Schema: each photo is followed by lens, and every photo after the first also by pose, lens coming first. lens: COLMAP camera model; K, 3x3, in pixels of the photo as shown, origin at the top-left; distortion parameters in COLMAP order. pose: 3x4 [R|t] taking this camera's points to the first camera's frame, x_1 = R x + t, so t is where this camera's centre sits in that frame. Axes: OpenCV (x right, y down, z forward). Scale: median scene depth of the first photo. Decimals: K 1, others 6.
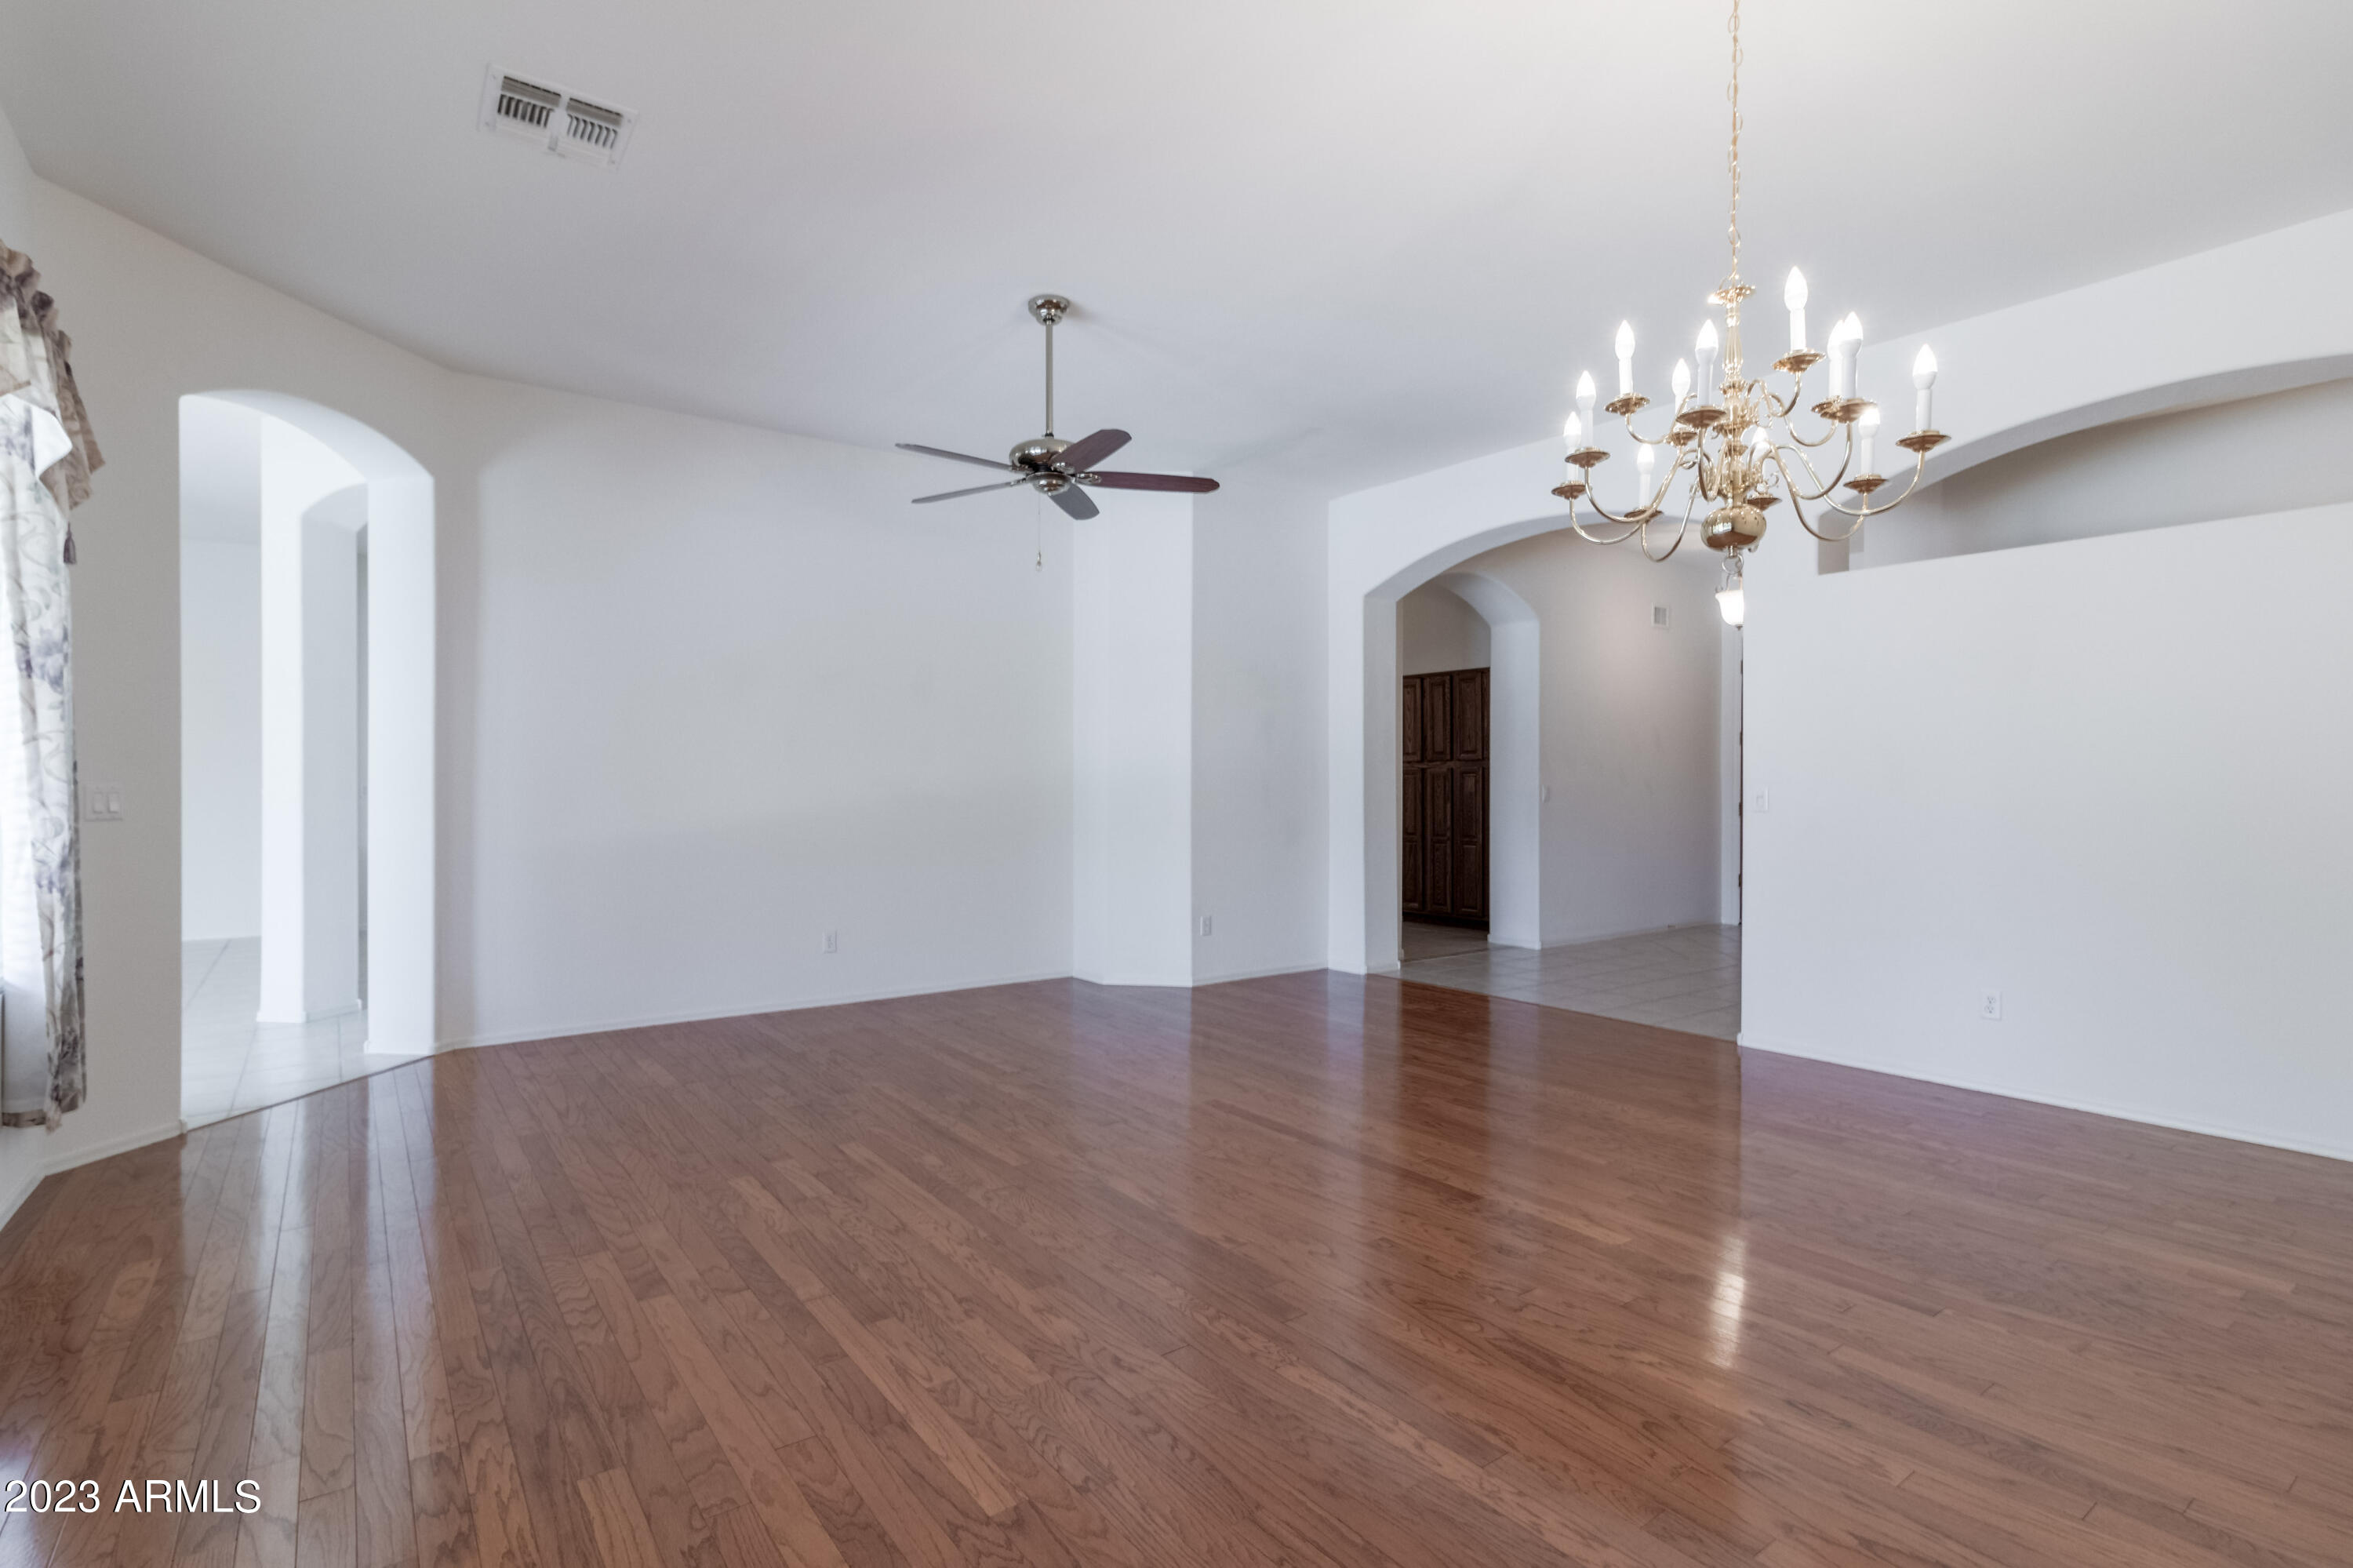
lens RADIAL K [[1140.3, 0, 1118.9], [0, 1140.3, 787.0], [0, 0, 1]] dist [-0.001032, -0.000413]
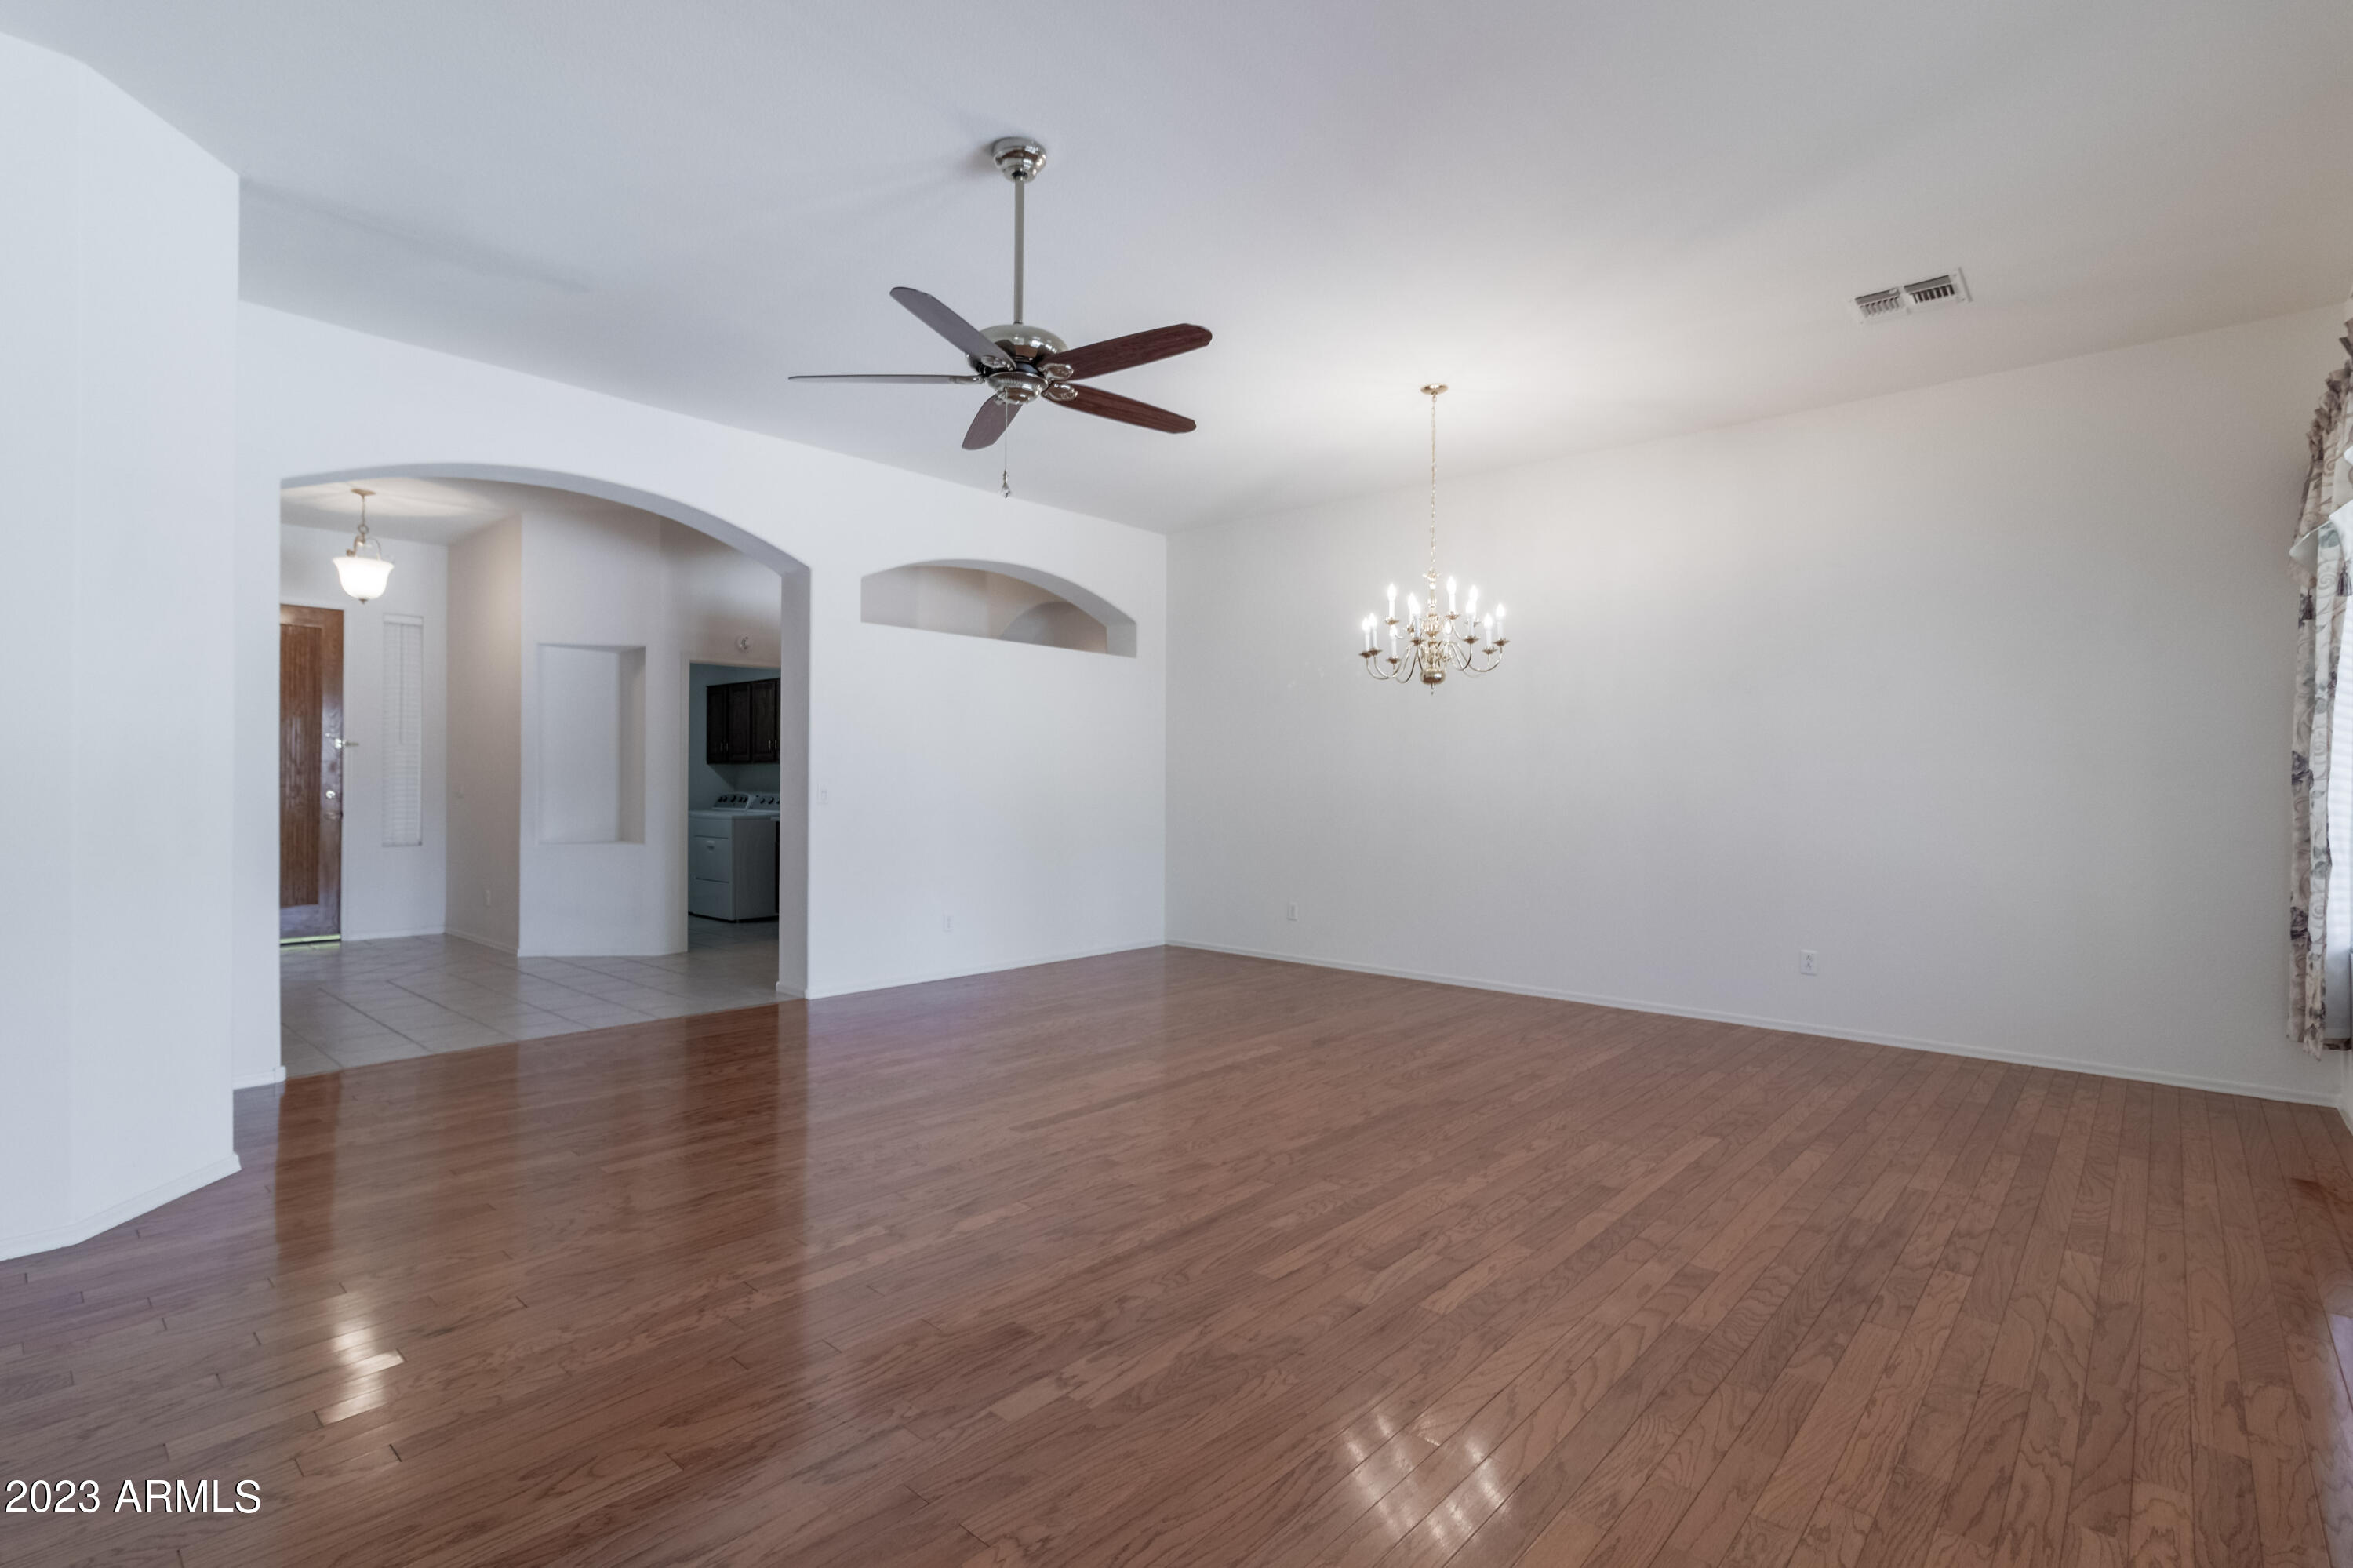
lens RADIAL K [[1107.9, 0, 1176.5], [0, 1107.9, 784.0], [0, 0, 1]] dist [-0.012214, 0.000627]
pose [[-0.235626, -0.003201, 0.971839, -1.153226], [-0.001376, 0.999995, 0.002960, -0.007054], [-0.971843, -0.000640, -0.235629, 1.538940]]
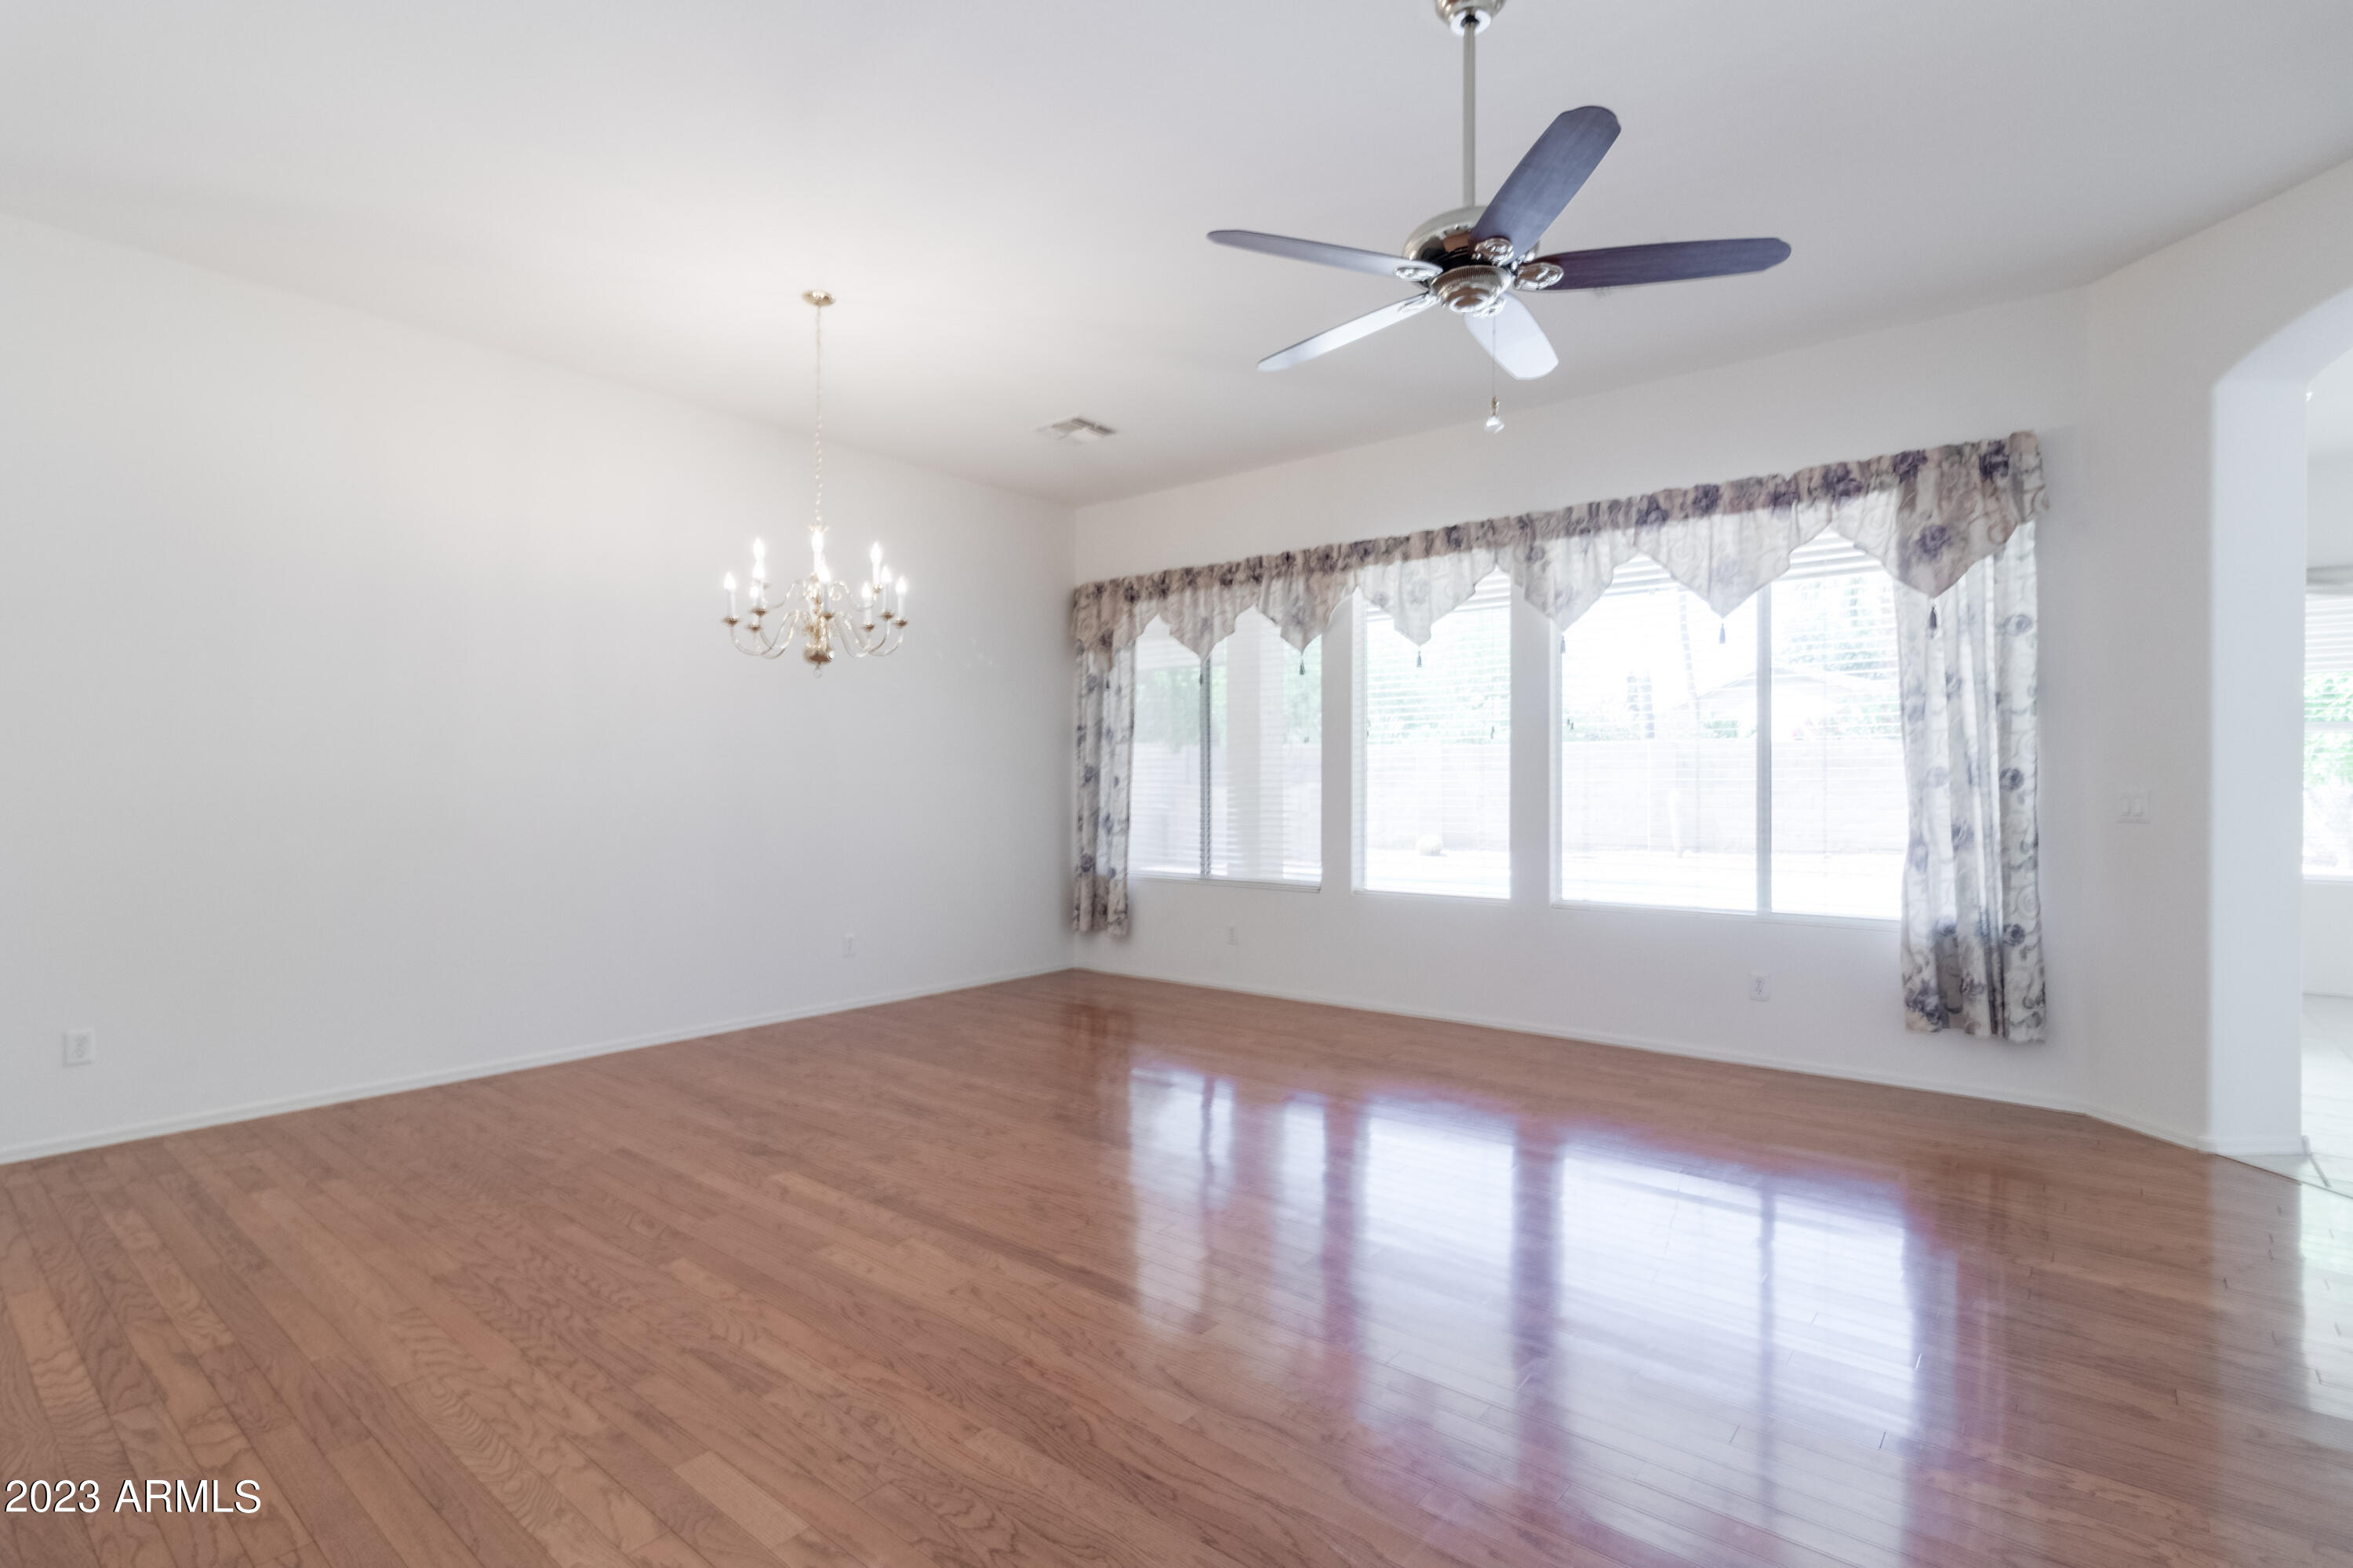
lens RADIAL K [[1110.9, 0, 1151.7], [0, 1110.9, 767.2], [0, 0, 1]] dist [0.006145, 0.000629]
pose [[-0.965823, -0.002097, -0.259195, 0.366547], [0.000937, 0.999932, -0.011582, -0.009803], [0.259202, -0.011429, -0.965755, 2.203998]]
